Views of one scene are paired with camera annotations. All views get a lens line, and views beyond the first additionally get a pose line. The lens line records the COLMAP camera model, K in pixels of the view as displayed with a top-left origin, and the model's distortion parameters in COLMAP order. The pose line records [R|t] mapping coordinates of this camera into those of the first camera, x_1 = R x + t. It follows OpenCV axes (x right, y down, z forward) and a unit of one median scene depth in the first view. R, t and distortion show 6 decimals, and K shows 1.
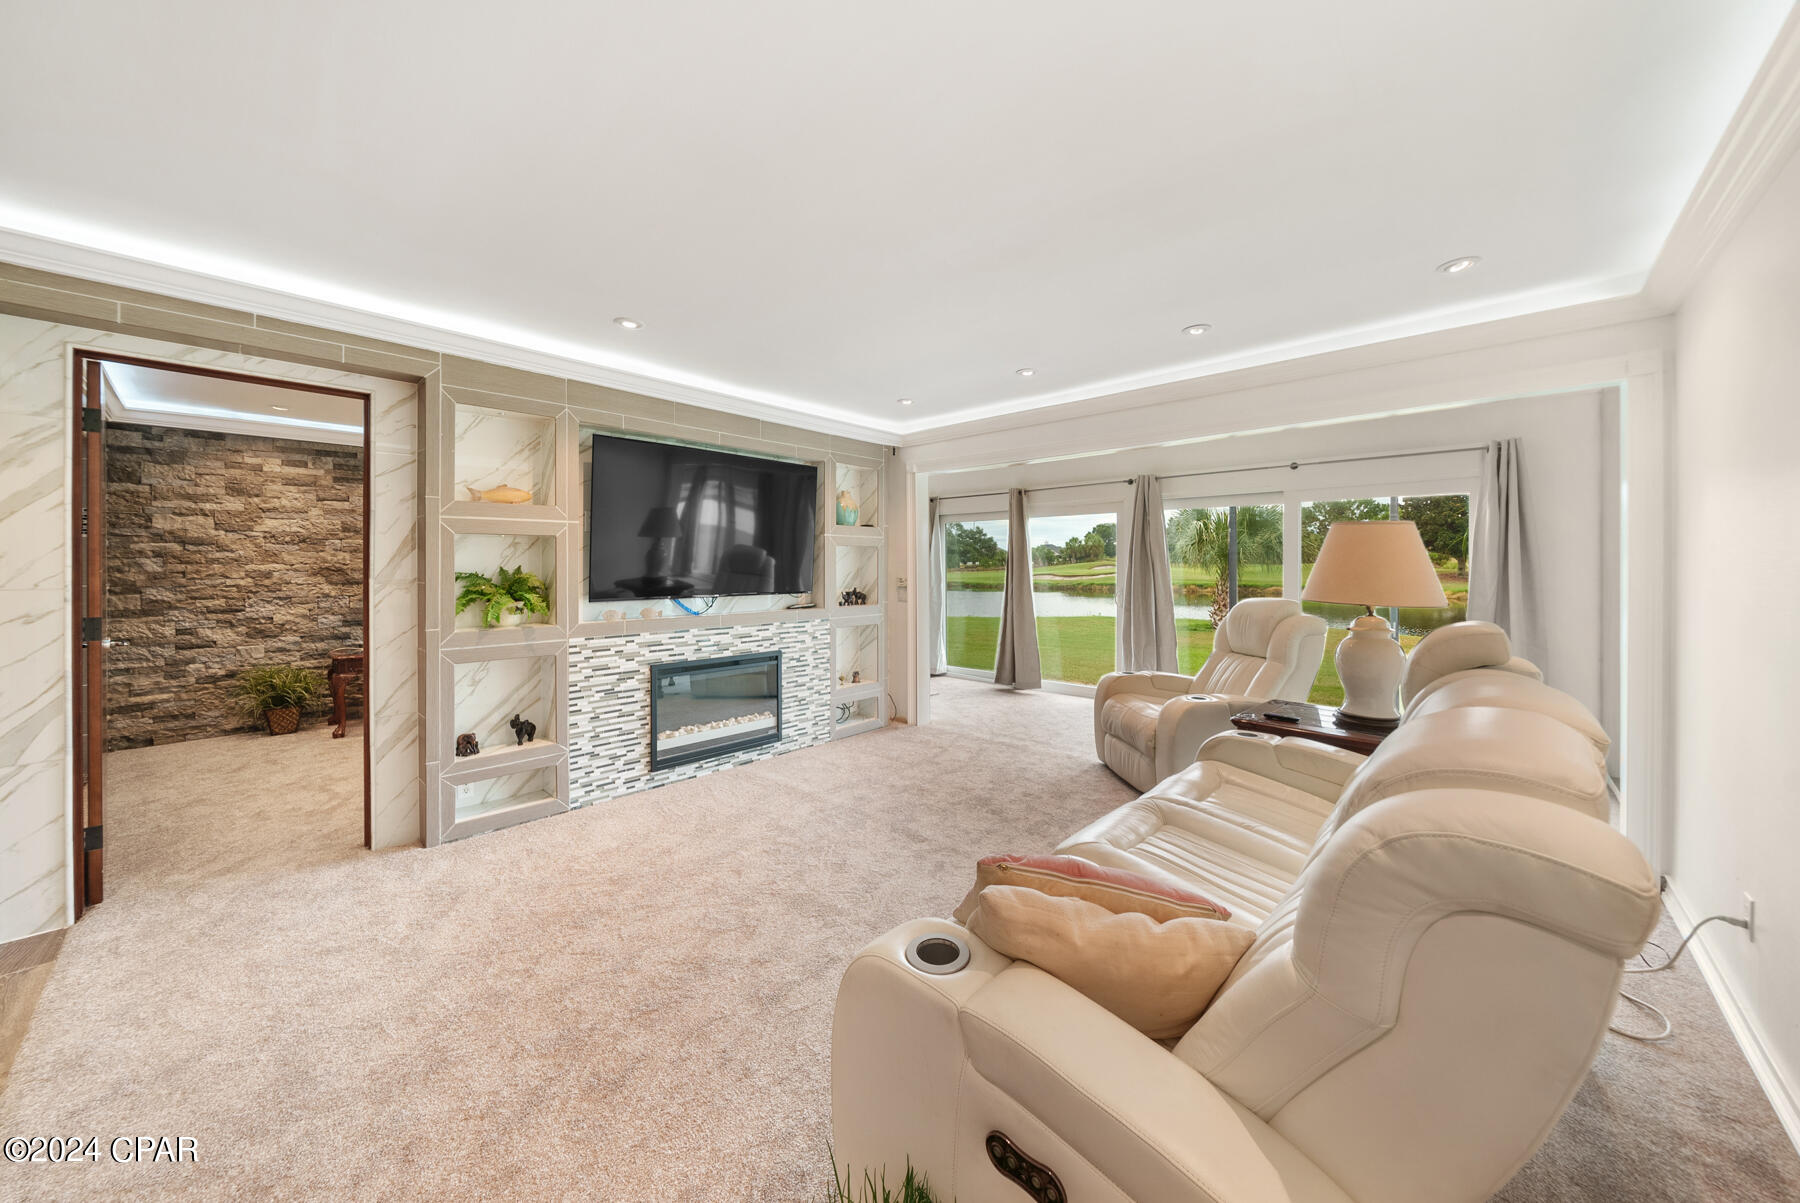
lens RADIAL K [[639.7, 0, 888.0], [0, 639.7, 572.9], [0, 0, 1]] dist [-0.002808, -0.000108]
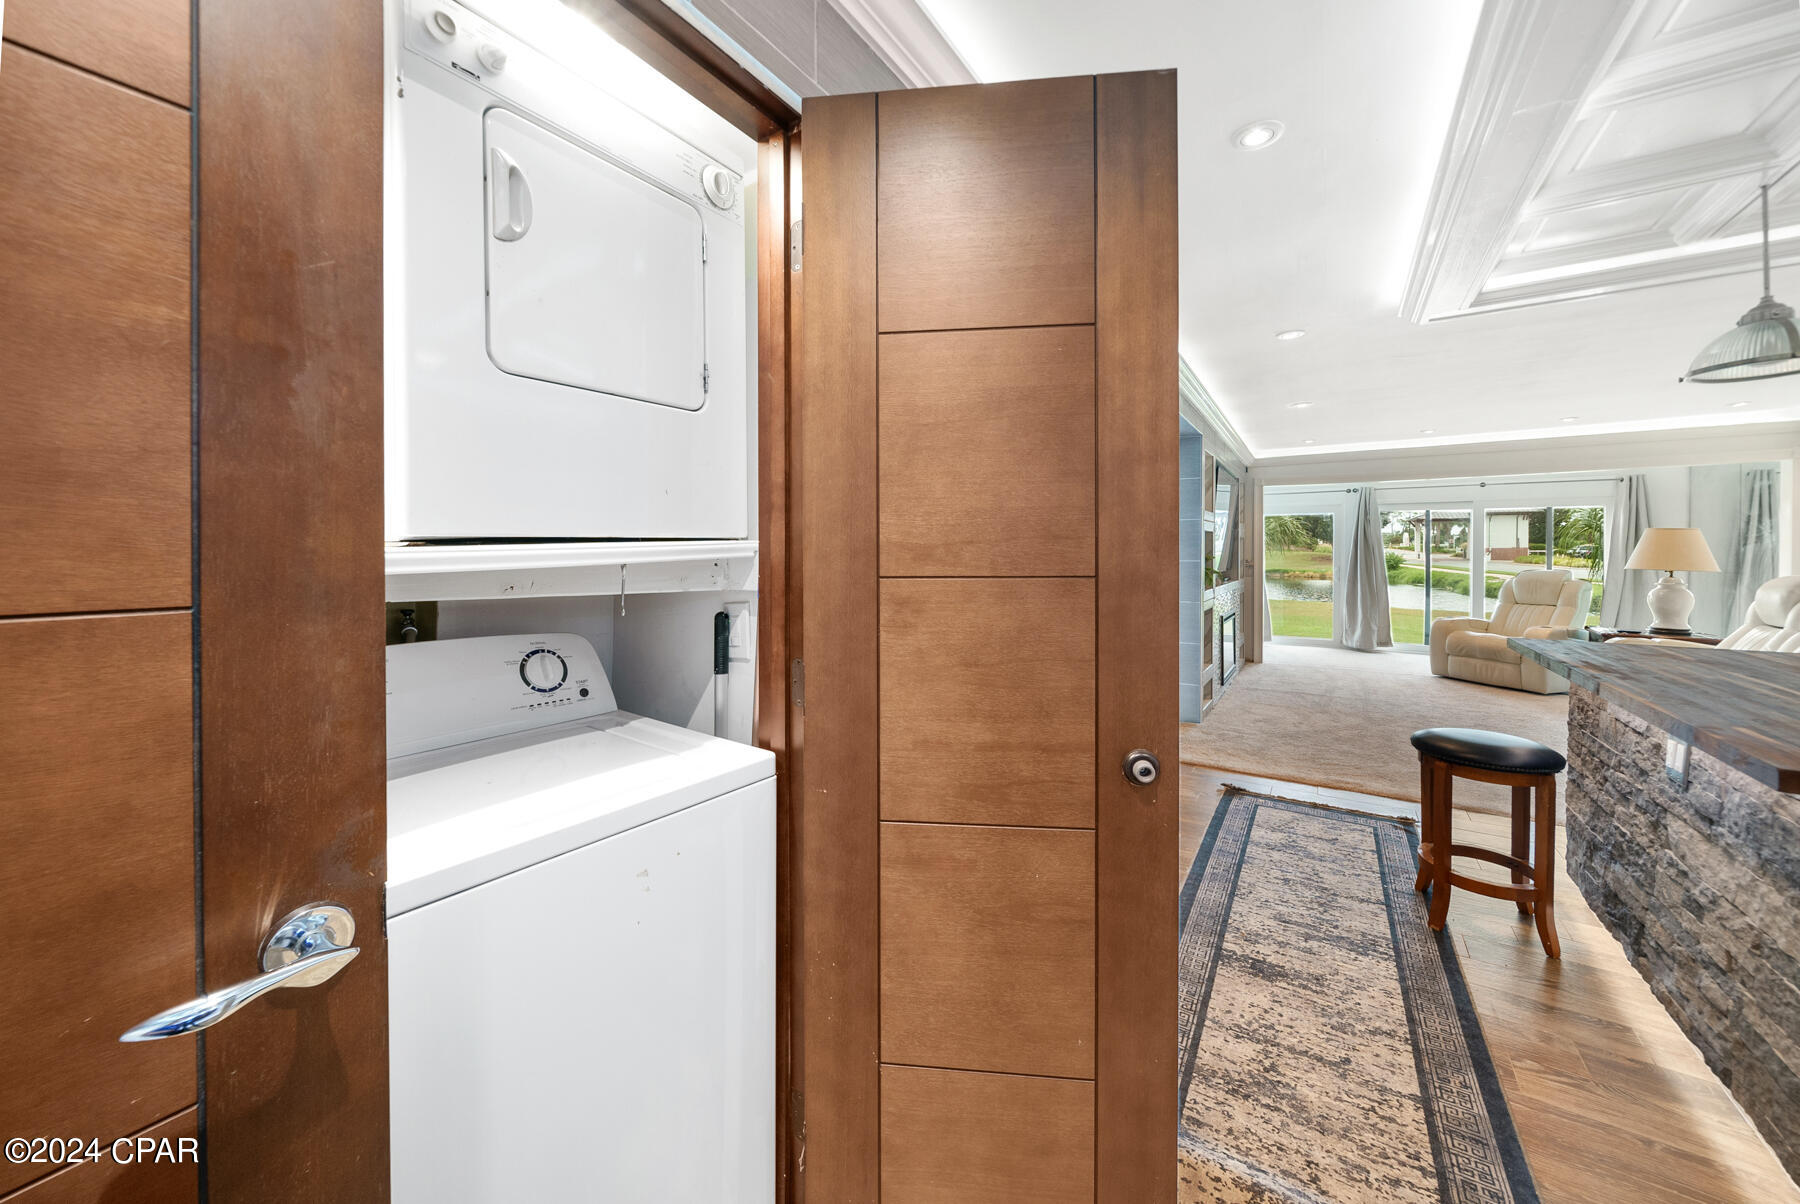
lens RADIAL K [[648.2, 0, 893.9], [0, 648.2, 553.6], [0, 0, 1]] dist [-0.000828, -0.000113]
pose [[0.985546, 0.001165, 0.169405, -1.157689], [0.000123, 0.999971, -0.007588, 0.005942], [-0.169409, 0.007499, 0.985517, -0.322396]]
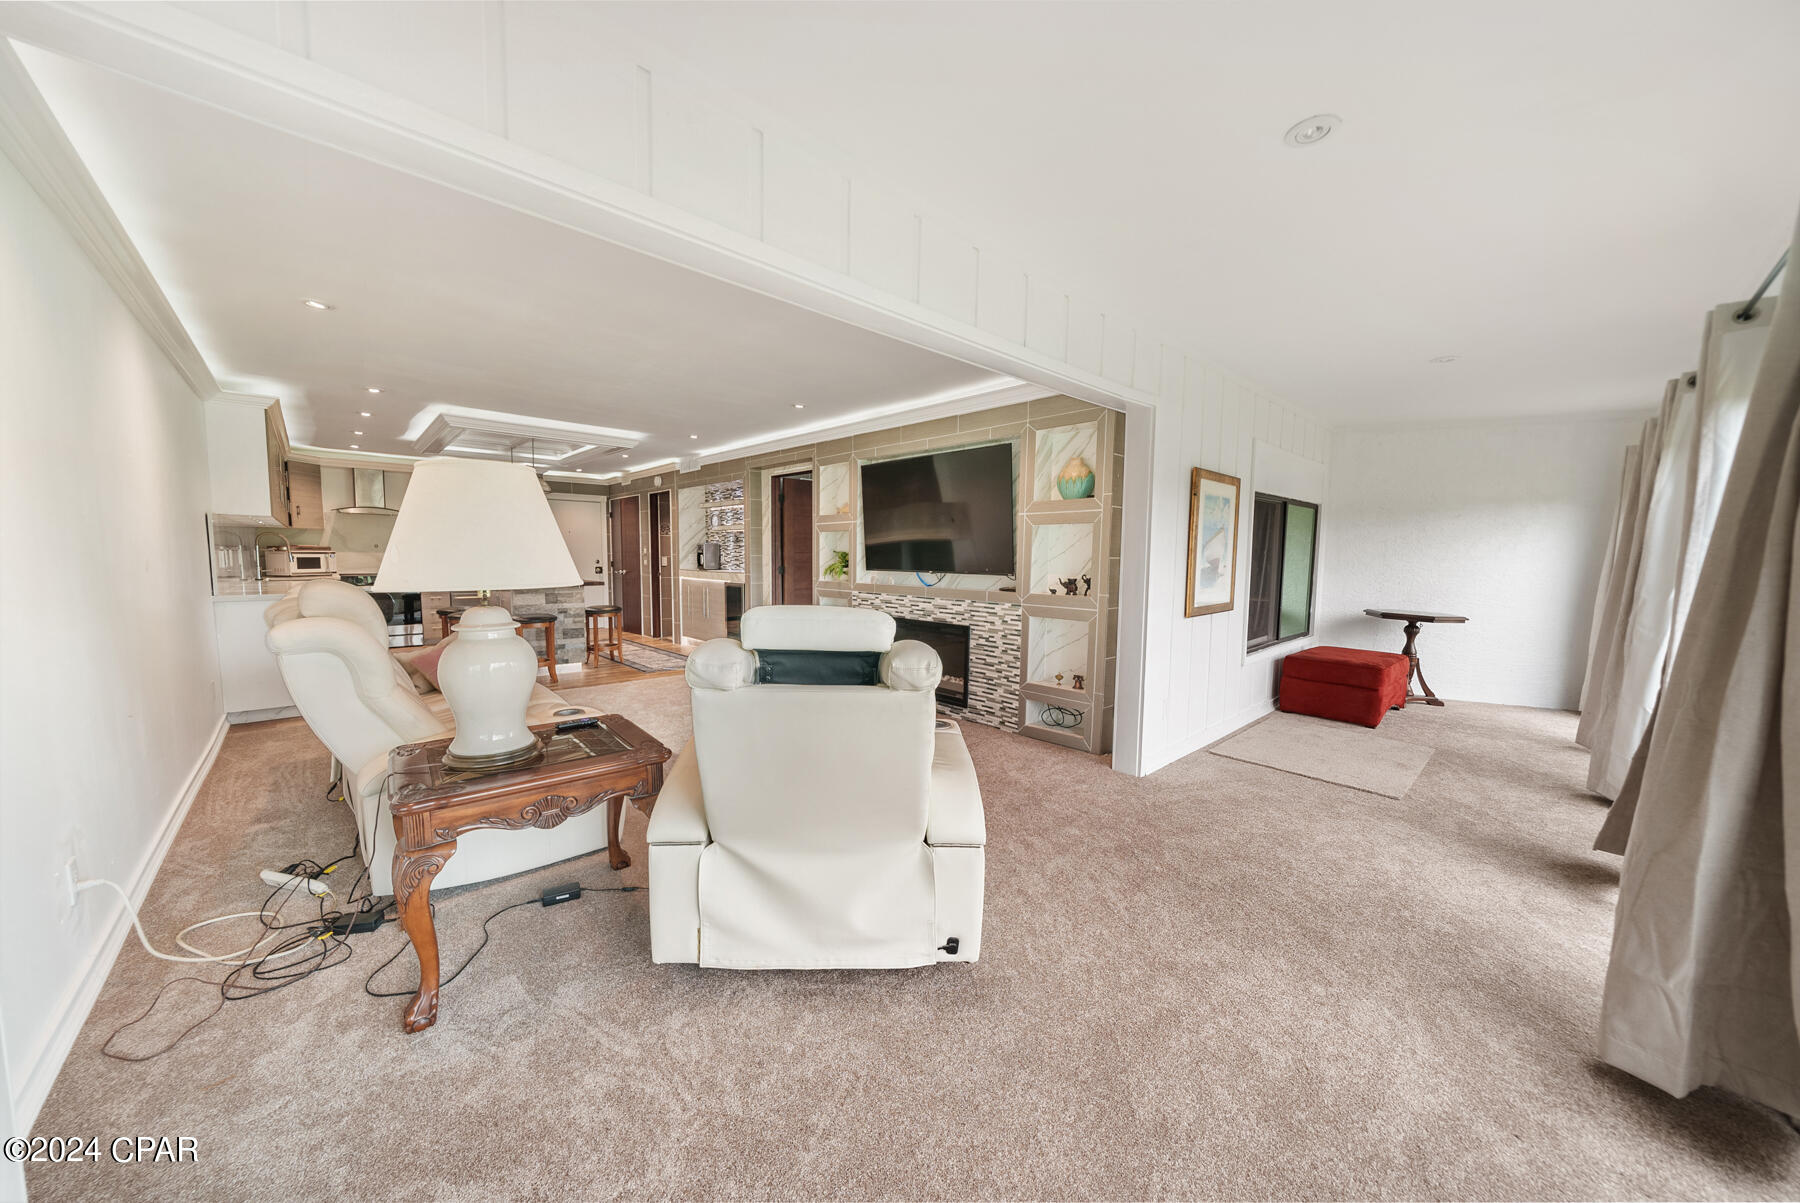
lens RADIAL K [[616.5, 0, 879.4], [0, 616.5, 604.6], [0, 0, 1]] dist [-0.001538, -0.000071]
pose [[-0.075664, 0.082478, -0.993716, 0.857713], [-0.018638, 0.996282, 0.084110, -0.000067], [0.996959, 0.024885, -0.073845, 0.902745]]
